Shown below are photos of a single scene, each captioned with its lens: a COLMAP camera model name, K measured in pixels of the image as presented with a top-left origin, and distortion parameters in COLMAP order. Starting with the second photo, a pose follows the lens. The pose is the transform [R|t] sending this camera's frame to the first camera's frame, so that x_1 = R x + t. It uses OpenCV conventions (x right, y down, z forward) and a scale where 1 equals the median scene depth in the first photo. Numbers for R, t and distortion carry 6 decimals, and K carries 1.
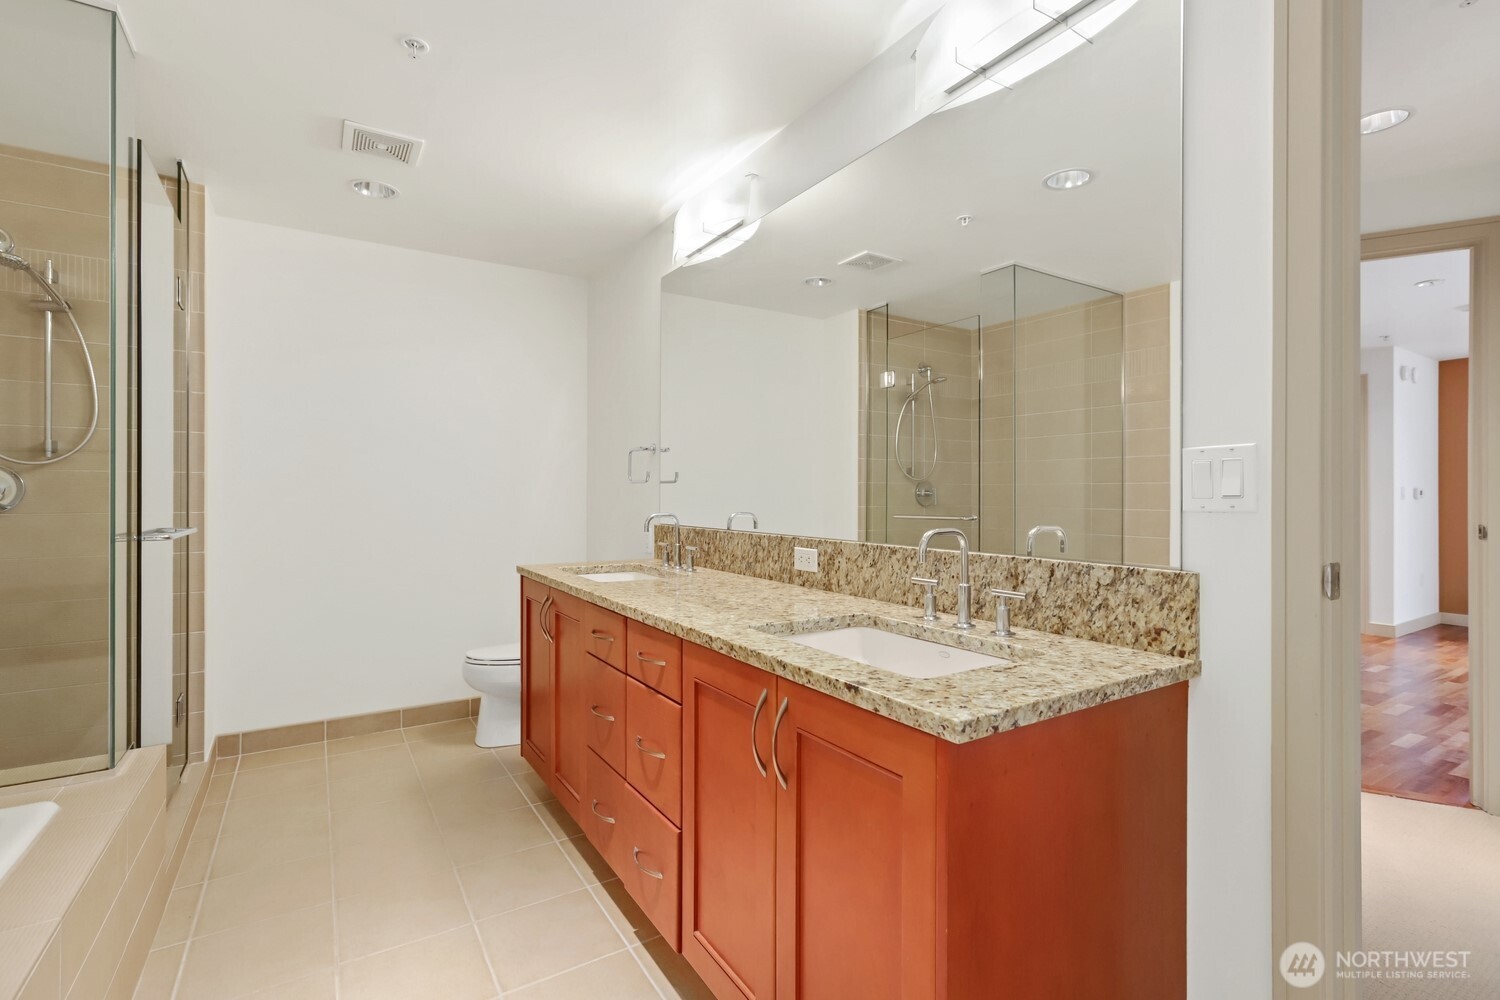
lens RADIAL K [[706.7, 0, 722.4], [0, 706.7, 503.4], [0, 0, 1]] dist [-0.036395, 0.019927]
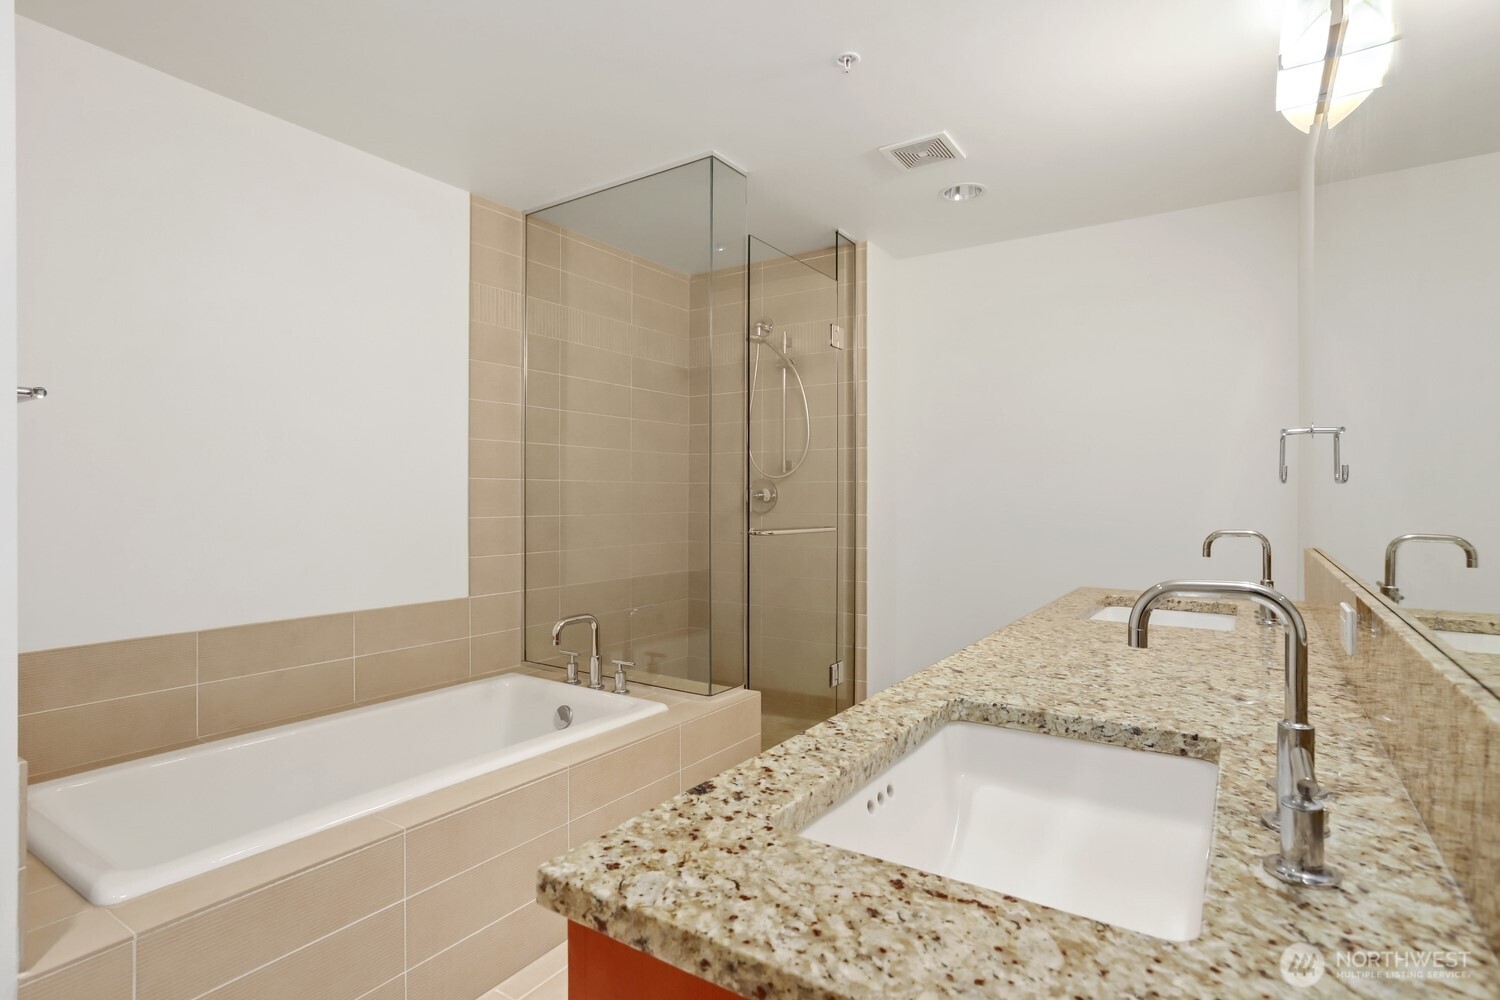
lens RADIAL K [[740.2, 0, 750.0], [0, 740.2, 500.0], [0, 0, 1]] dist [-0.002965, -0.000400]
pose [[0.422375, 0.002874, -0.906417, 0.837124], [-0.008073, 0.999967, -0.000592, -0.020595], [0.906385, 0.007567, 0.422384, 0.725838]]
